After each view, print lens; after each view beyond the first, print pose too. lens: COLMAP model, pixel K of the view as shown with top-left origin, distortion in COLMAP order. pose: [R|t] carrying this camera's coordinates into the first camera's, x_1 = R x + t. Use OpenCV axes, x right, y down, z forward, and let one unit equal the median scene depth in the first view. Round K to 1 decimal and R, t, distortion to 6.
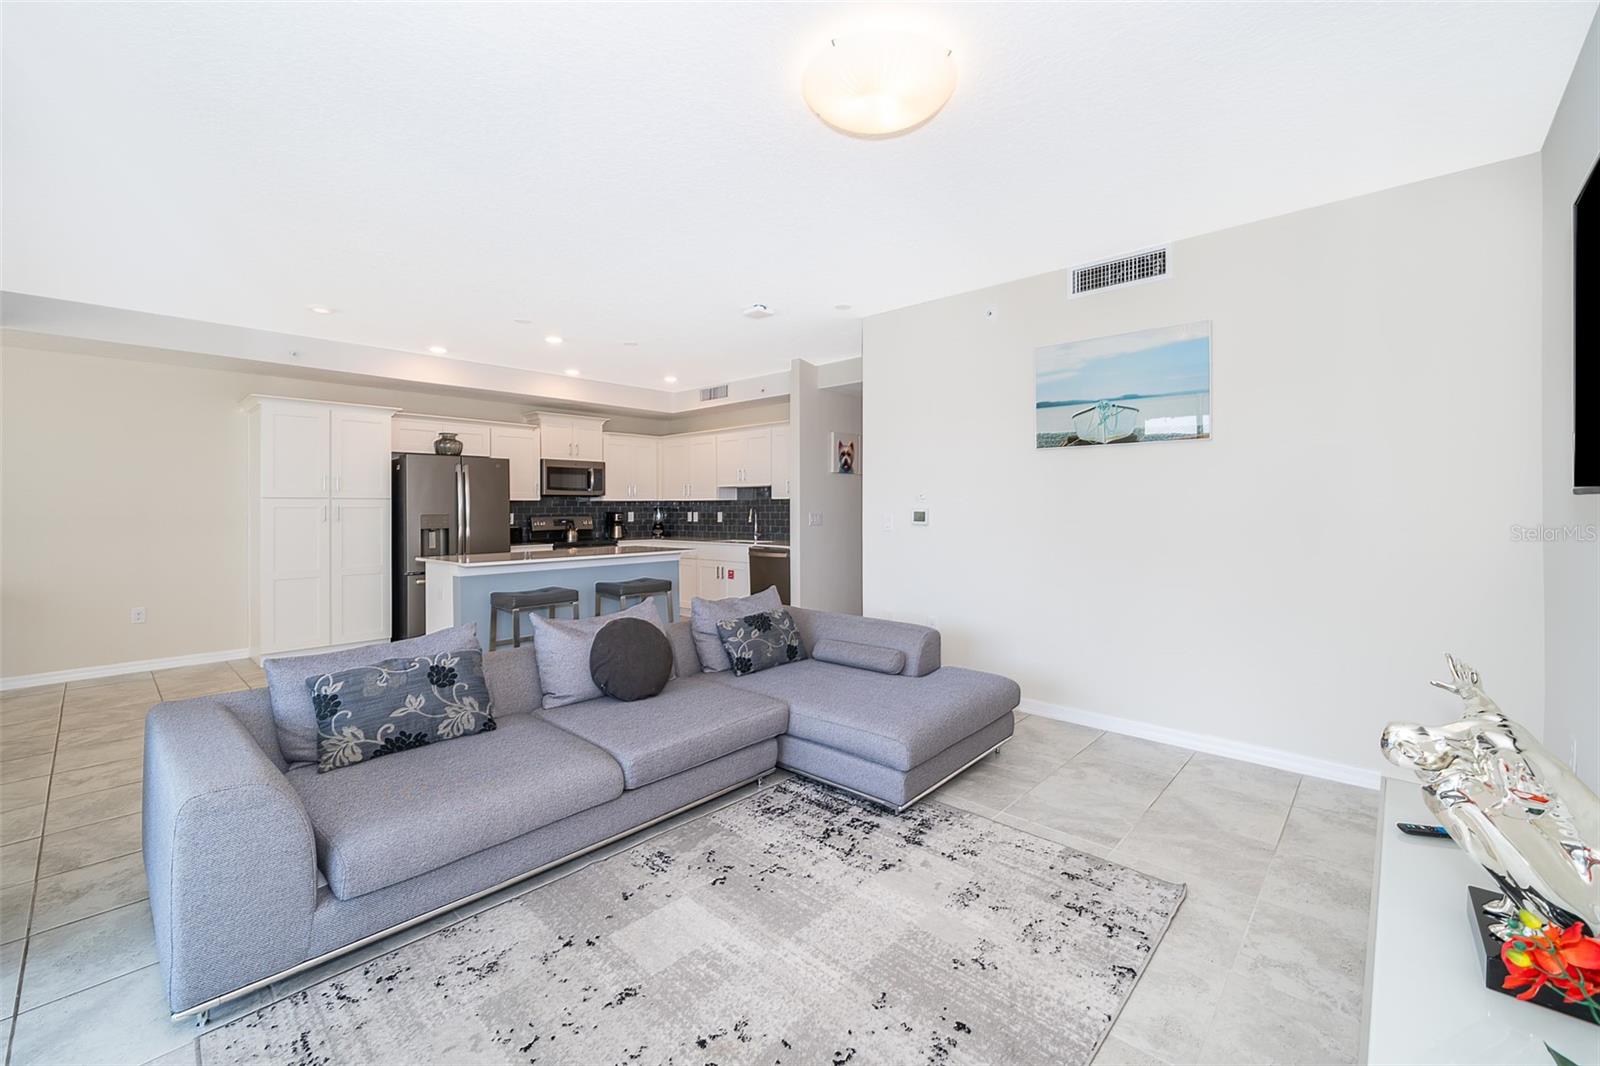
lens RADIAL K [[653.2, 0, 813.9], [0, 653.2, 518.6], [0, 0, 1]] dist [-0.002821, 0.000061]
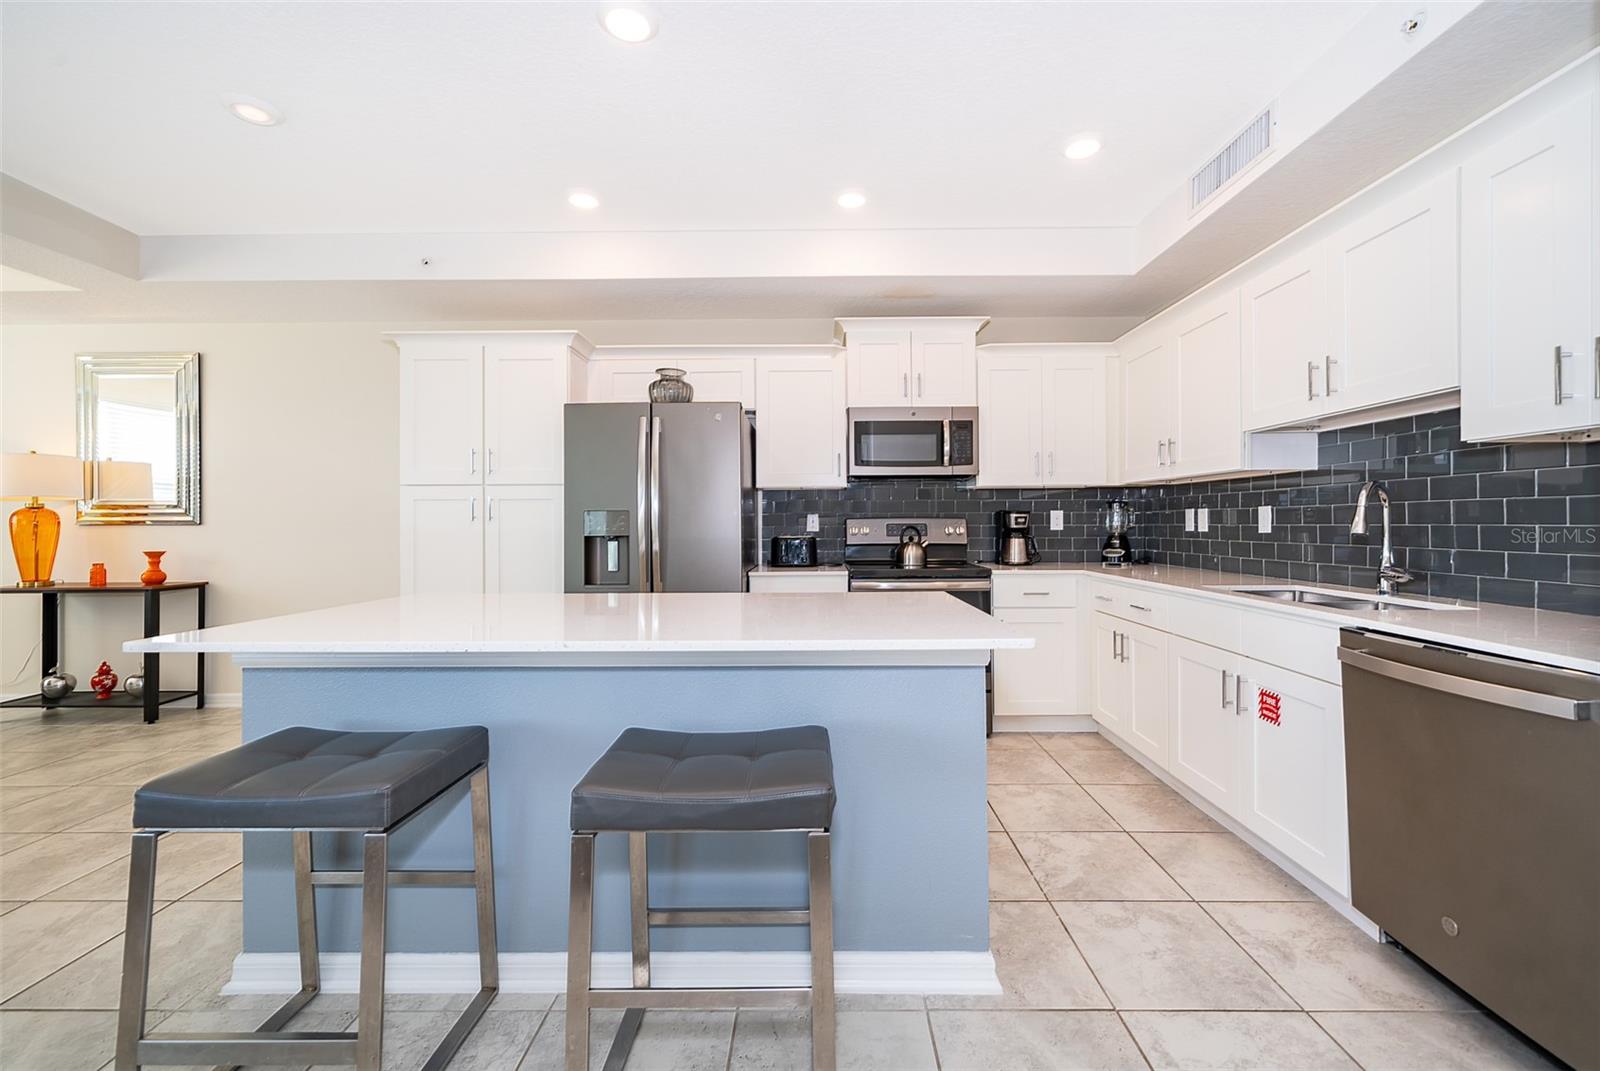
lens RADIAL K [[653.2, 0, 815.0], [0, 653.2, 527.3], [0, 0, 1]] dist [-0.002821, 0.000061]
pose [[0.671450, 0.005781, -0.741027, -0.042767], [-0.010392, 0.999945, -0.001615, 0.005581], [0.740977, 0.008785, 0.671473, 0.598542]]
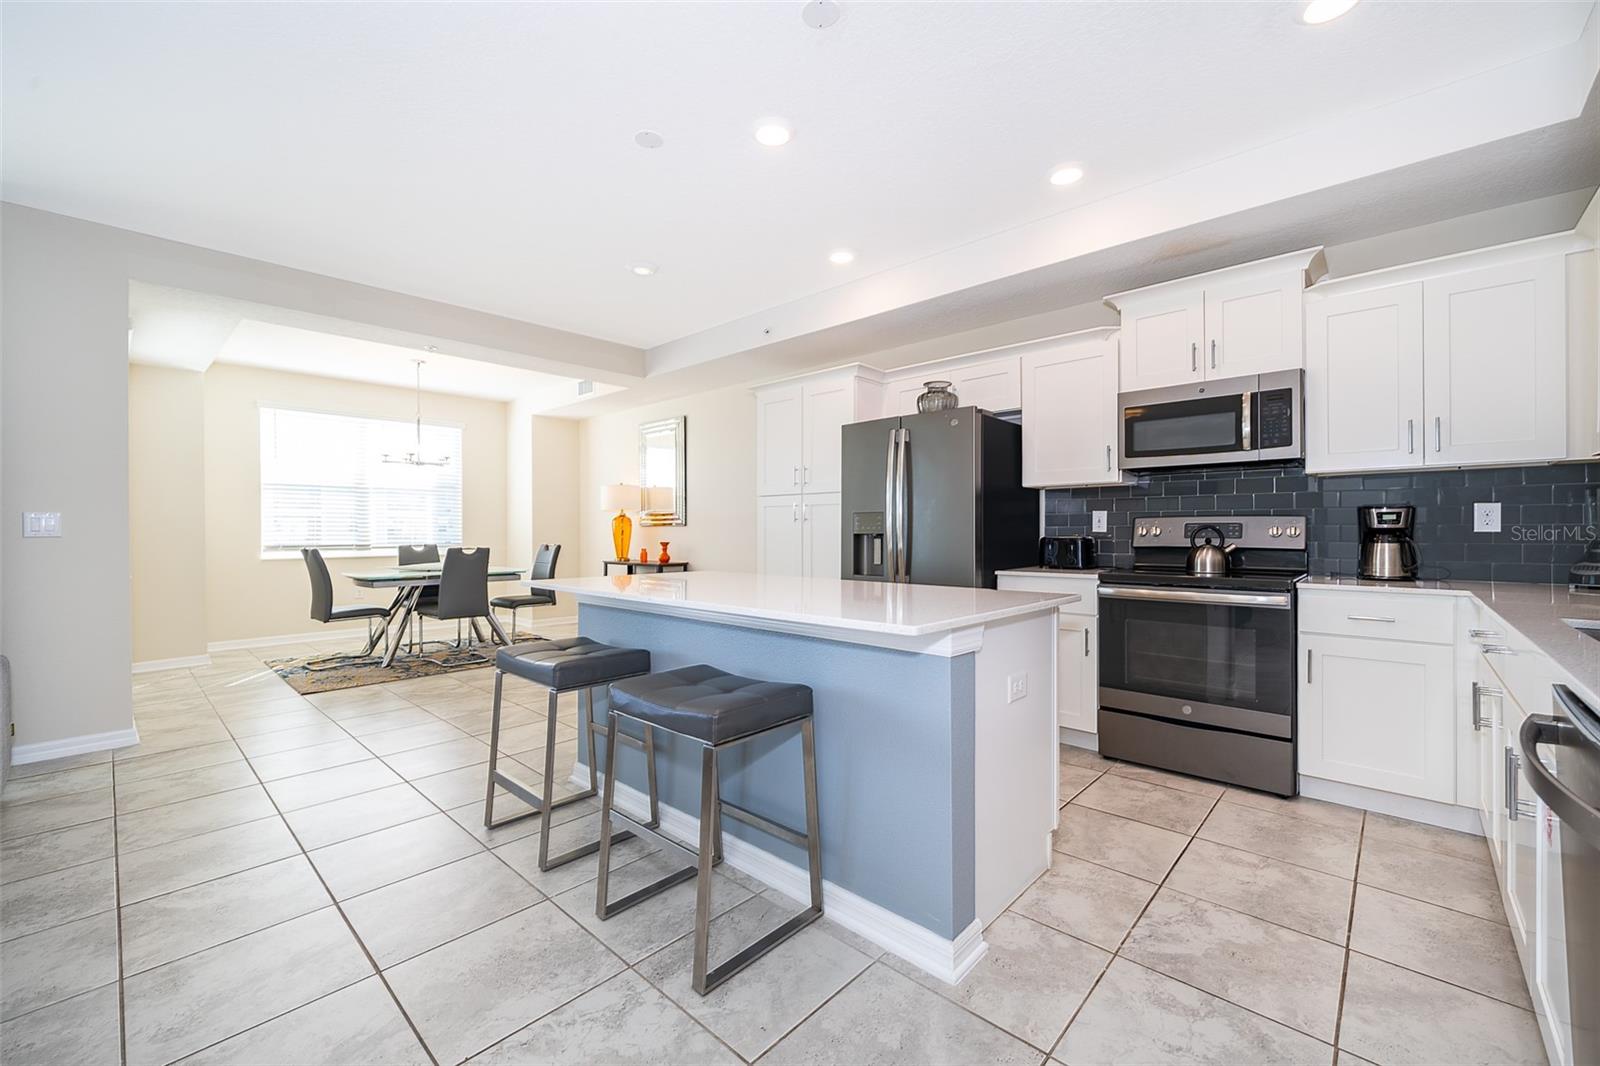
lens RADIAL K [[653.2, 0, 797.9], [0, 653.2, 536.6], [0, 0, 1]] dist [-0.002821, 0.000061]
pose [[-0.011193, 0.016114, -0.999808, 0.054453], [-0.012374, 0.999791, 0.016252, 0.006440], [0.999861, 0.012554, -0.010991, 0.737465]]
